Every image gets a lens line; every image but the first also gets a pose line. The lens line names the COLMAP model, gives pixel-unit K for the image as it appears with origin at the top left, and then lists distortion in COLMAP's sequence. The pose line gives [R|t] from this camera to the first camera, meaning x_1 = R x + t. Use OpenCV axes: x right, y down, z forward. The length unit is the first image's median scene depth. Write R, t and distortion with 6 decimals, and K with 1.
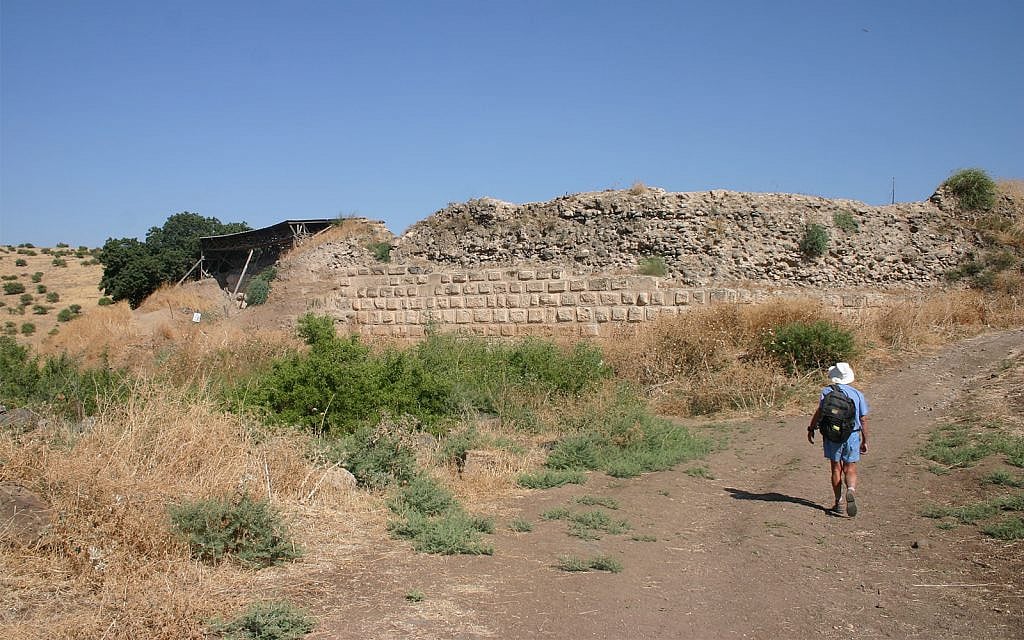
lens RADIAL K [[866.1, 0, 535.8], [0, 866.1, 297.9], [0, 0, 1]] dist [-0.159689, 0.121896]
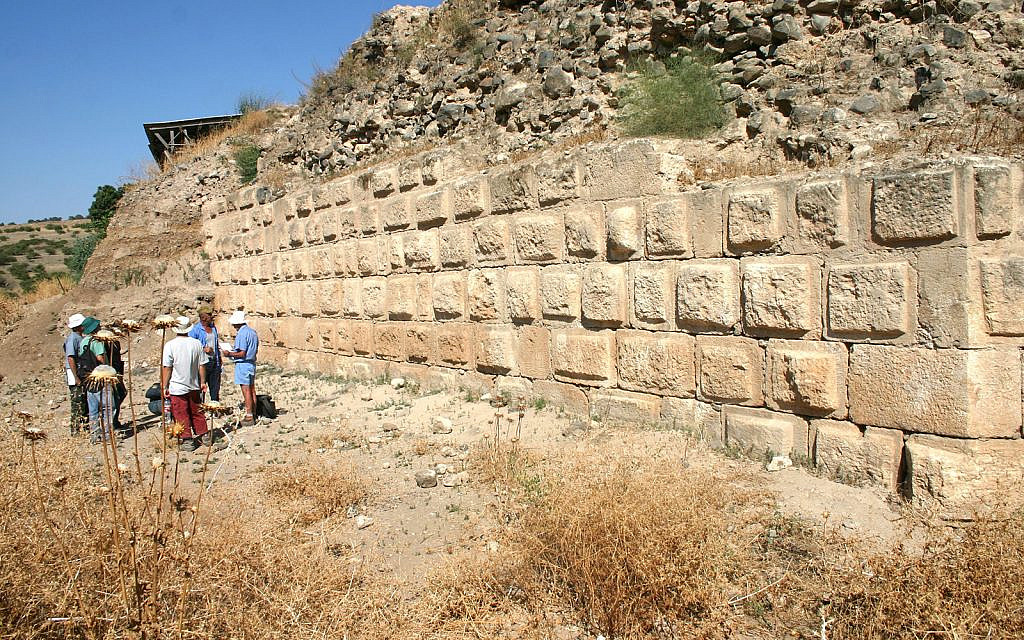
lens RADIAL K [[866.1, 0, 535.8], [0, 866.1, 297.9], [0, 0, 1]] dist [-0.159689, 0.121896]
pose [[0.900905, -0.022944, -0.433410, 0.199817], [0.052322, 0.997060, 0.055976, 0.004216], [0.430851, -0.073106, 0.899457, 0.739767]]
